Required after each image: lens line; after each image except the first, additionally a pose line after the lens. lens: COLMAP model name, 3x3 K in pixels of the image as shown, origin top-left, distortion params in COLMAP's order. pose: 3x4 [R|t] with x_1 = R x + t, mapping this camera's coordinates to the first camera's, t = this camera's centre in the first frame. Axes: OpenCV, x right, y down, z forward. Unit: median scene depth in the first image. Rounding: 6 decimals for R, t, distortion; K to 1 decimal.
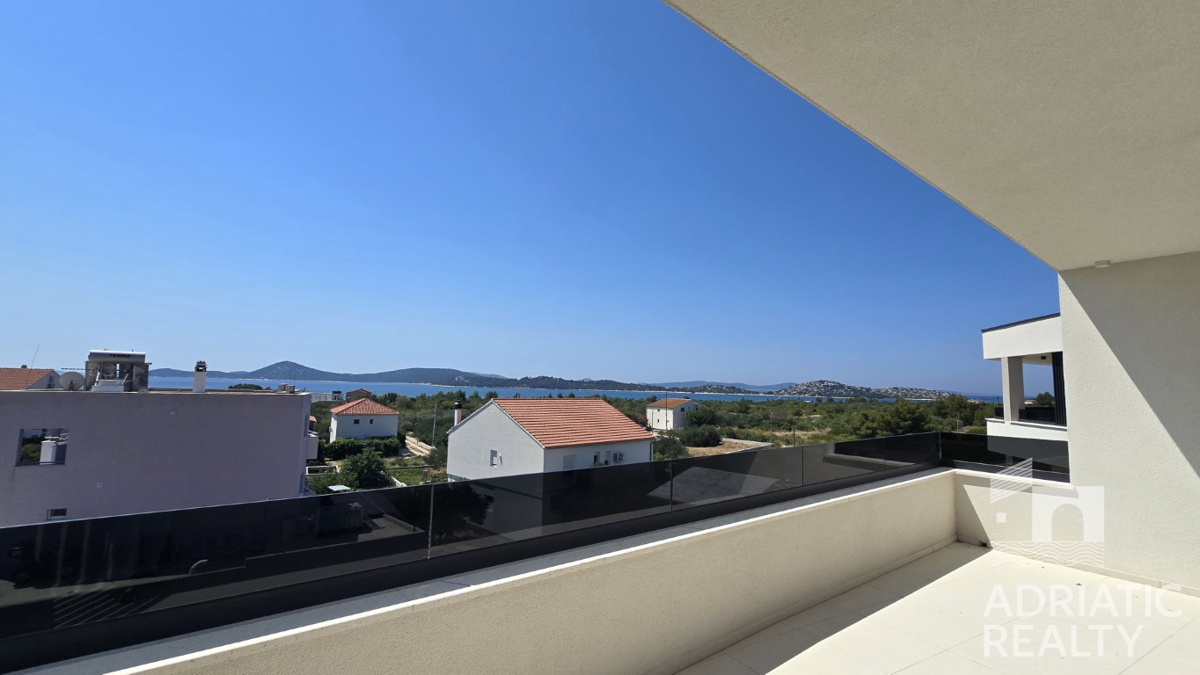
lens RADIAL K [[505.3, 0, 611.3], [0, 505.3, 341.5], [0, 0, 1]] dist [0.015722, -0.000324]
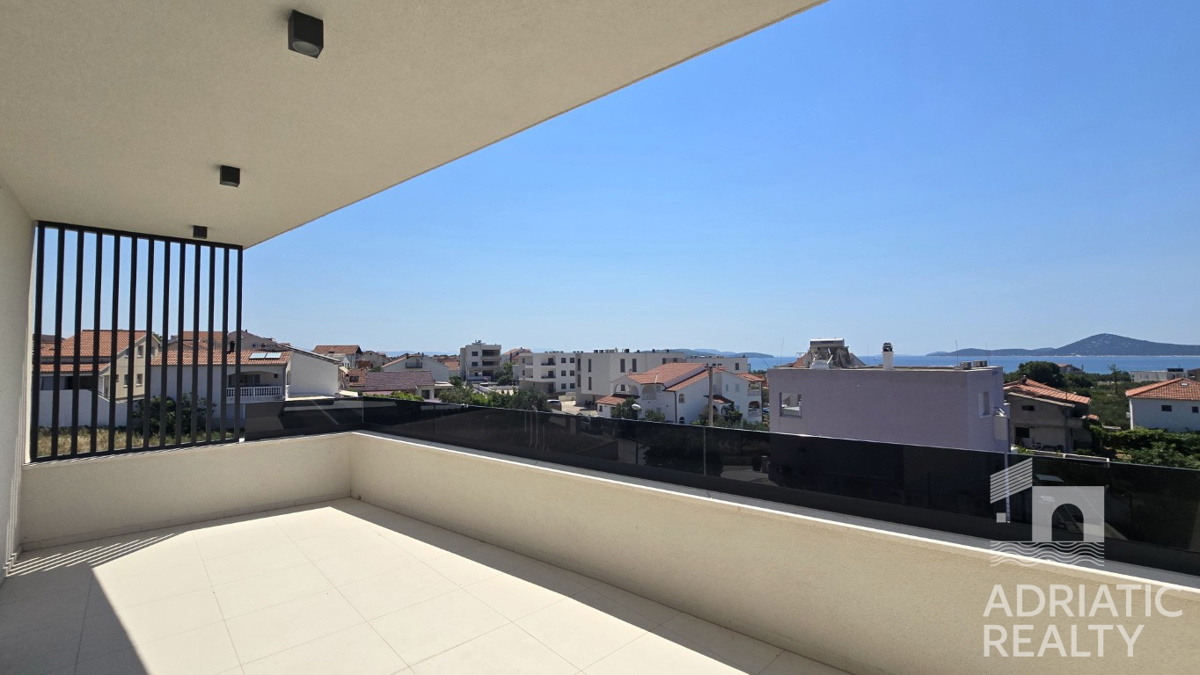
lens RADIAL K [[505.3, 0, 612.3], [0, 505.3, 343.3], [0, 0, 1]] dist [0.015722, -0.000324]
pose [[0.226746, -0.054882, -0.972406, 0.188897], [0.099809, 0.994464, -0.032853, 0.013444], [0.968826, -0.089605, 0.230968, 0.095055]]
